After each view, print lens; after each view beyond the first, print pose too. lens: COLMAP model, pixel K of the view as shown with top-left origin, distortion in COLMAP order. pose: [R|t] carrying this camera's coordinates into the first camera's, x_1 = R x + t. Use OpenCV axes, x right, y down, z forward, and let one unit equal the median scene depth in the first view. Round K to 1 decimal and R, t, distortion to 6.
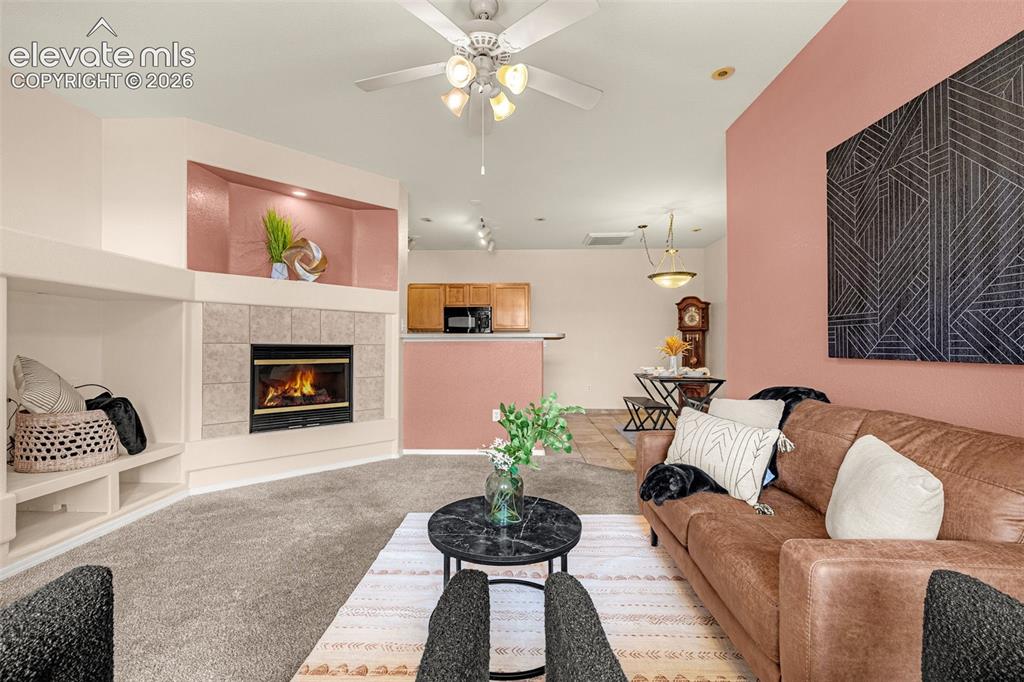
lens RADIAL K [[440.4, 0, 512.0], [0, 440.4, 341.0], [0, 0, 1]] dist [-0.001646, -0.000055]
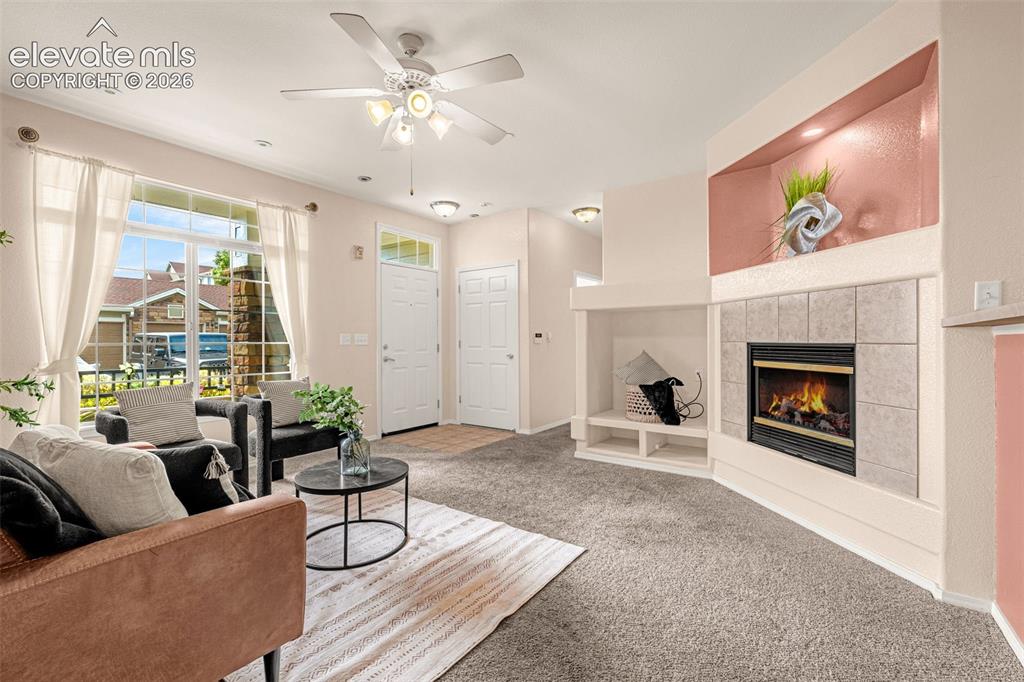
lens RADIAL K [[445.0, 0, 512.0], [0, 445.0, 341.0], [0, 0, 1]] dist [0.001671, 0.000190]
pose [[-0.561804, -0.000891, -0.827270, 0.449909], [0.012309, 0.999880, -0.009436, 0.006188], [0.827179, -0.015484, -0.561726, 1.140158]]
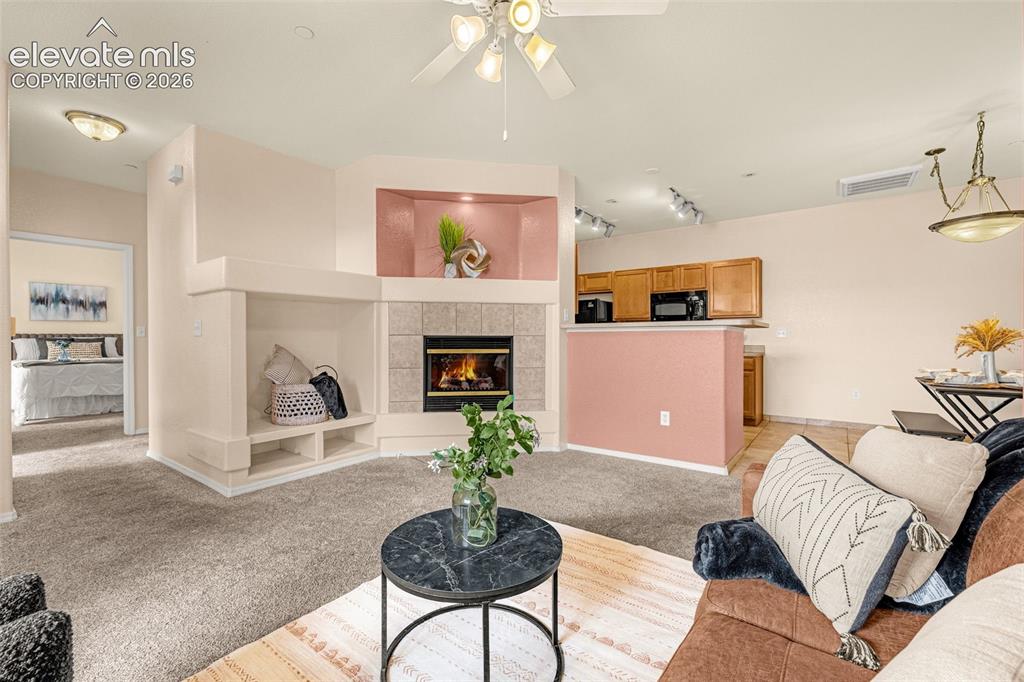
lens RADIAL K [[442.1, 0, 509.9], [0, 442.1, 337.9], [0, 0, 1]] dist [-0.000842, 0.000034]
pose [[0.818007, -0.001978, -0.575205, 0.274739], [0.009898, 0.999894, 0.010638, 0.002981], [0.575123, -0.014395, 0.817940, 0.176205]]
